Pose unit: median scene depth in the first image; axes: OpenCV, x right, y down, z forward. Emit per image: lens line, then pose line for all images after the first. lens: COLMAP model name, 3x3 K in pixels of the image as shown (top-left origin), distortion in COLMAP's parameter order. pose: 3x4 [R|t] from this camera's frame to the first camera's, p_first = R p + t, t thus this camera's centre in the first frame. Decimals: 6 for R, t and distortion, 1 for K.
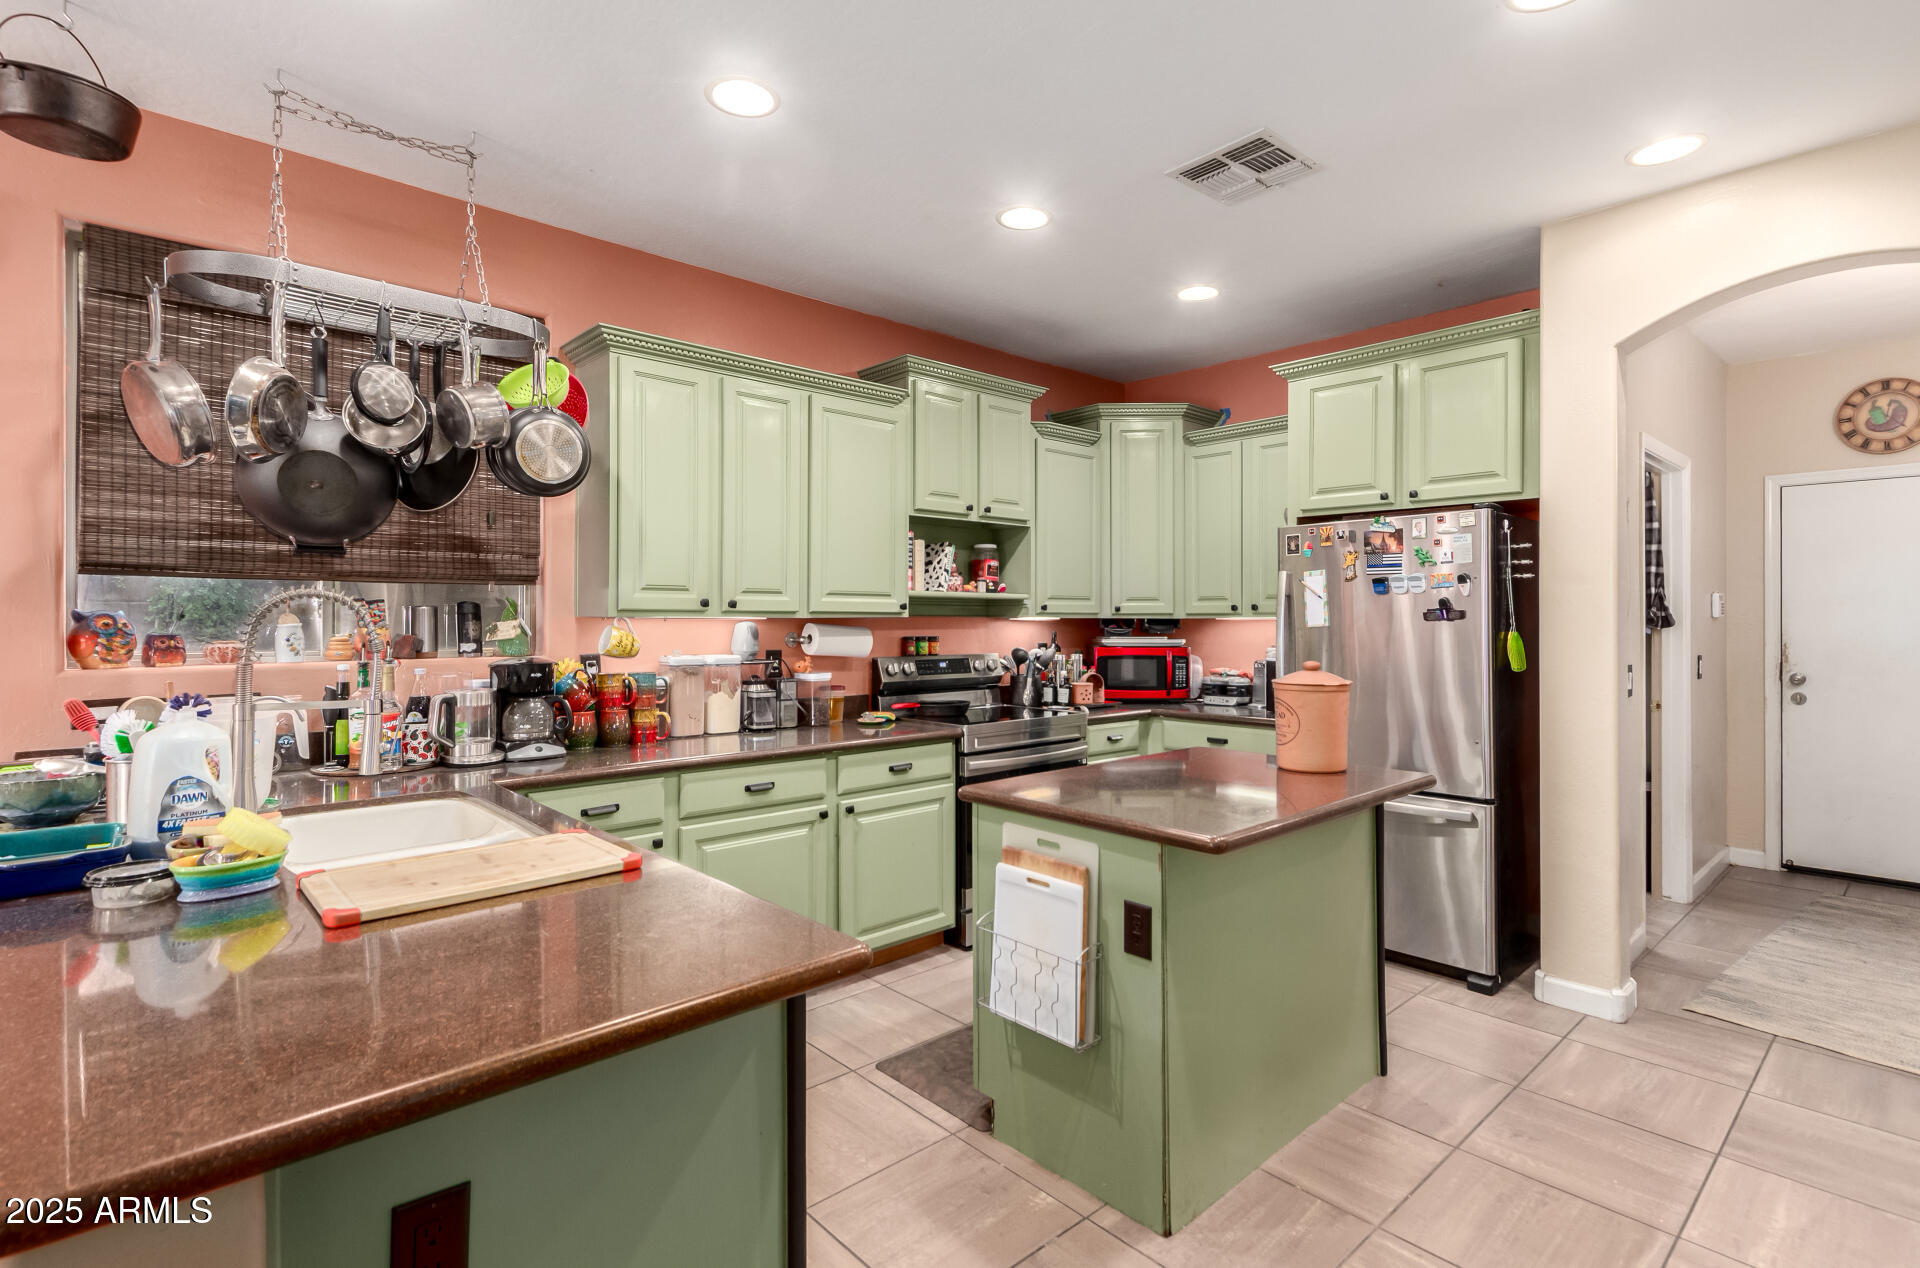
lens RADIAL K [[922.9, 0, 976.9], [0, 922.9, 617.9], [0, 0, 1]] dist [0.002492, 0.000971]
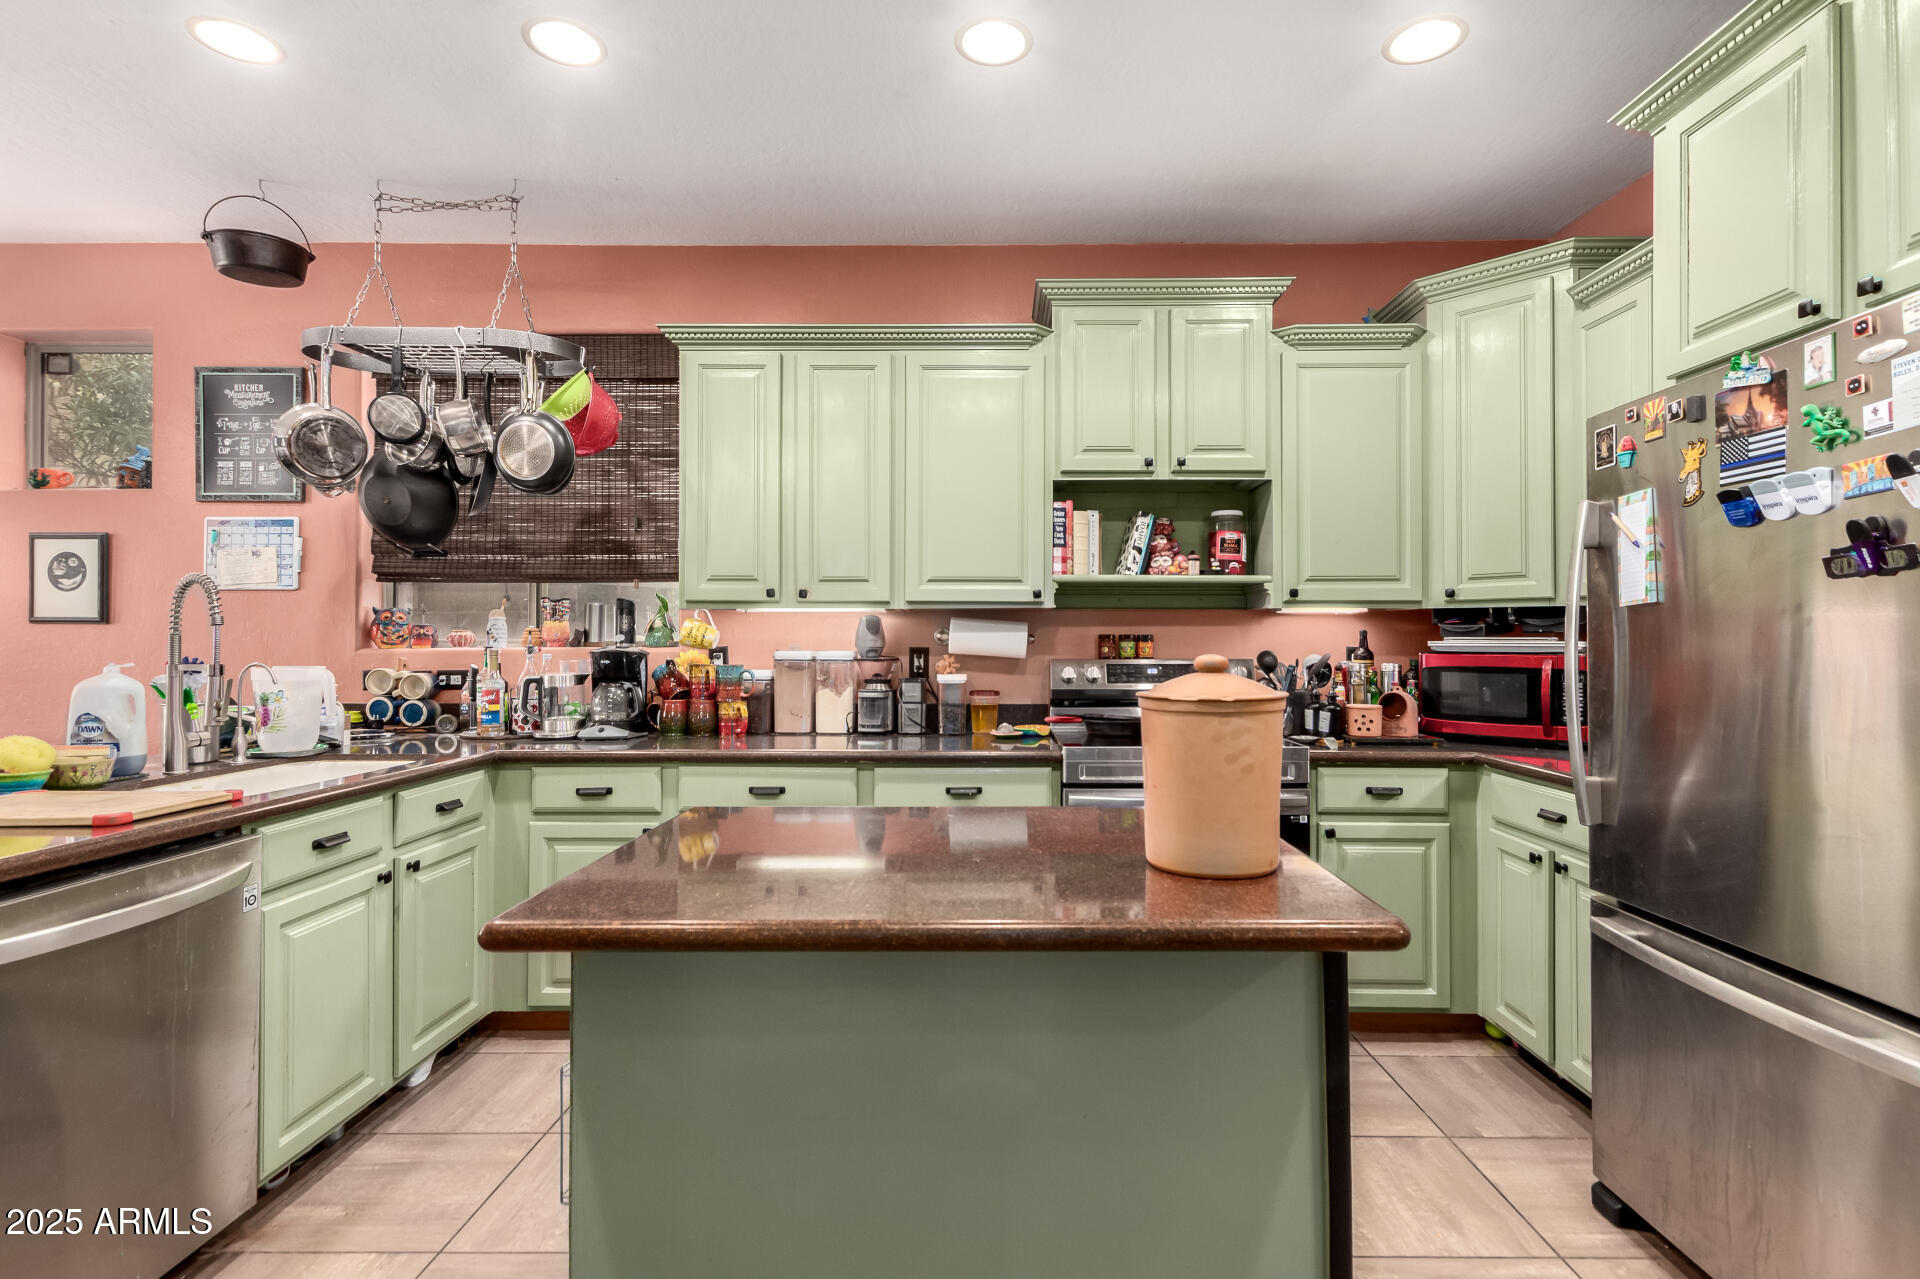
lens RADIAL K [[893.0, 0, 965.7], [0, 893.0, 635.0], [0, 0, 1]] dist [0.004245, -0.000906]
pose [[0.727346, 0.001562, -0.686269, 0.433571], [0.002184, 0.999987, 0.004591, 0.020531], [0.686268, -0.004838, 0.727333, 0.412324]]
